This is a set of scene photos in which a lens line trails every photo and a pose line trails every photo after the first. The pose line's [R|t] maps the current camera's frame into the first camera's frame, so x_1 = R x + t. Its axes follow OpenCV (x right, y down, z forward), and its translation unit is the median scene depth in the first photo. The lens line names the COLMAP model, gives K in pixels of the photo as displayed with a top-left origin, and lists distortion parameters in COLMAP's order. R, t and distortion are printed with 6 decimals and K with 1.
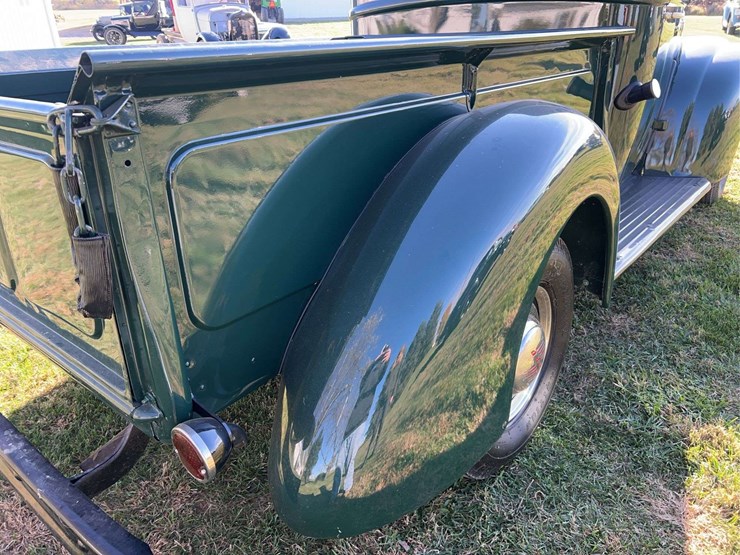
lens RADIAL K [[567.6, 0, 370.0], [0, 567.6, 277.5], [0, 0, 1]] dist [-0.000612, -0.006494]
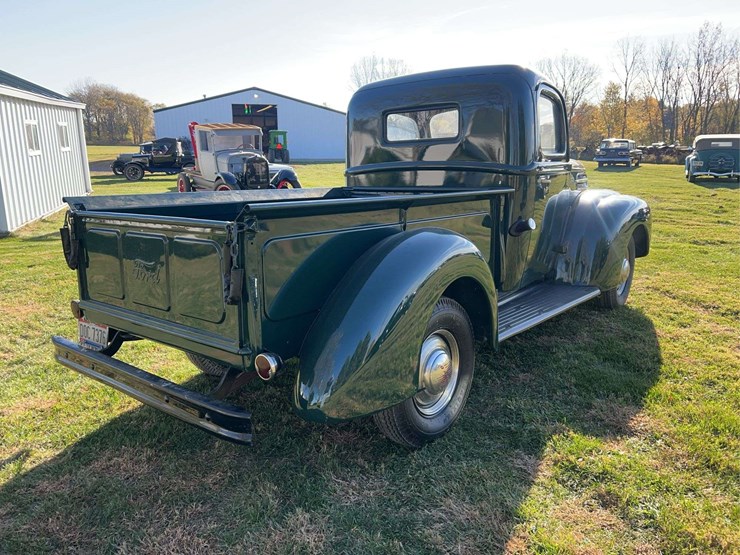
lens RADIAL K [[567.6, 0, 370.0], [0, 567.6, 277.5], [0, 0, 1]] dist [-0.000612, -0.006494]
pose [[0.999783, 0.020033, 0.005737, 0.025149], [-0.018253, 0.974718, -0.222692, 0.118154], [-0.010053, 0.222539, 0.974872, -0.344925]]
